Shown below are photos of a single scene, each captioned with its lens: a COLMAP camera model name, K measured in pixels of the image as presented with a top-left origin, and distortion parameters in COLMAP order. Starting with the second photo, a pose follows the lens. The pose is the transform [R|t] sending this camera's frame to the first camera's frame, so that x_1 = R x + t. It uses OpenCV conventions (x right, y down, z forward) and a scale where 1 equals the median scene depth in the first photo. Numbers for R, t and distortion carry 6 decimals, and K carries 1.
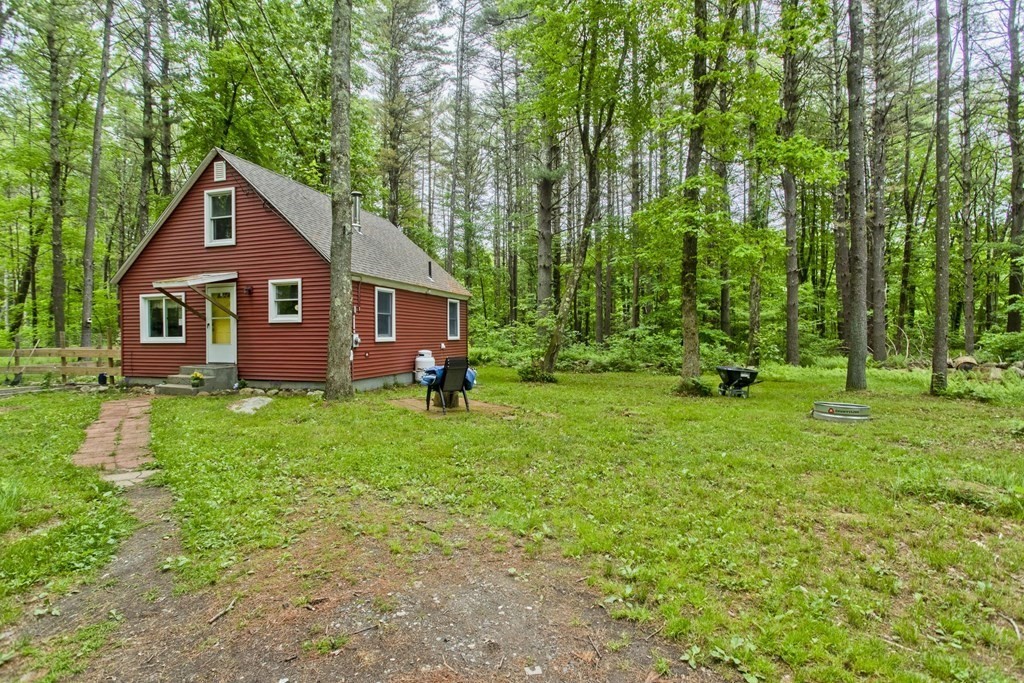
lens RADIAL K [[488.6, 0, 512.9], [0, 488.6, 335.7], [0, 0, 1]] dist [0.003731, 0.000701]
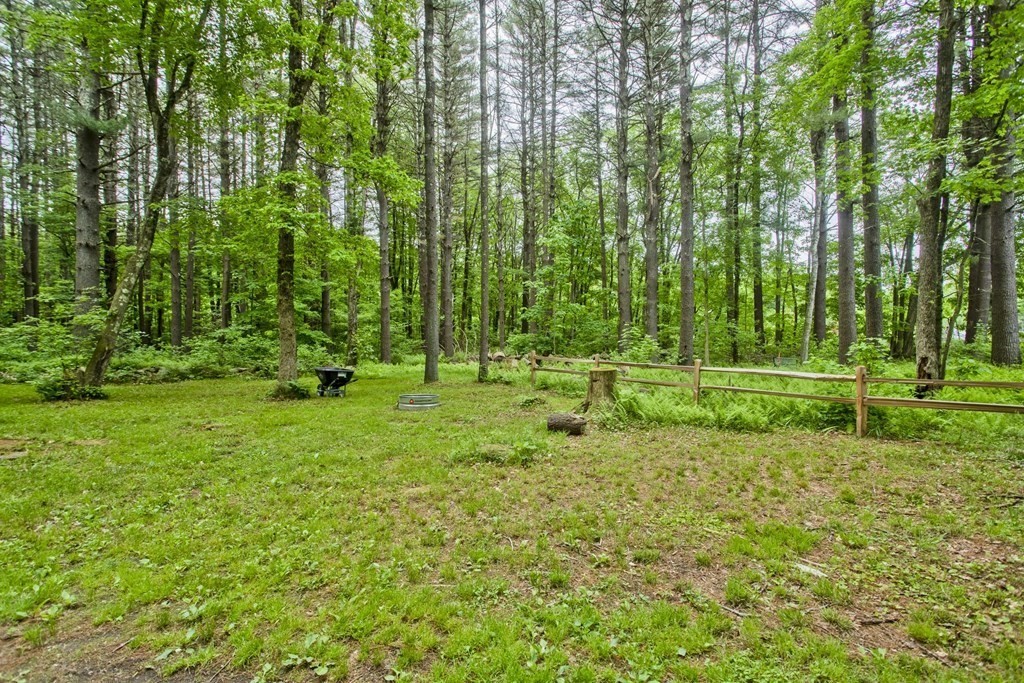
lens RADIAL K [[491.7, 0, 516.7], [0, 491.7, 338.7], [0, 0, 1]] dist [0.002754, 0.000845]
pose [[0.713738, -0.005732, 0.700390, 0.007673], [0.003296, 0.999983, 0.004825, 0.000064], [-0.700405, -0.001135, 0.713744, -0.003052]]
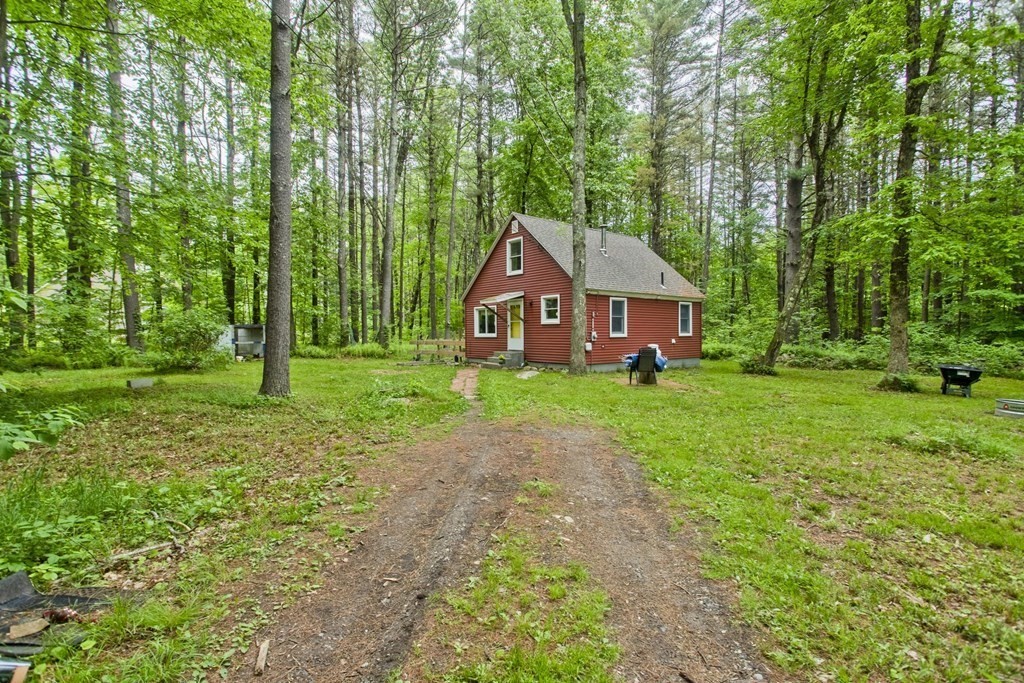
lens RADIAL K [[479.7, 0, 511.8], [0, 479.7, 330.4], [0, 0, 1]] dist [0.002126, 0.000853]
pose [[0.838475, -0.001060, -0.544939, 0.206796], [-0.000596, 0.999996, -0.002863, -0.002617], [0.544939, 0.002725, 0.838471, -0.261611]]
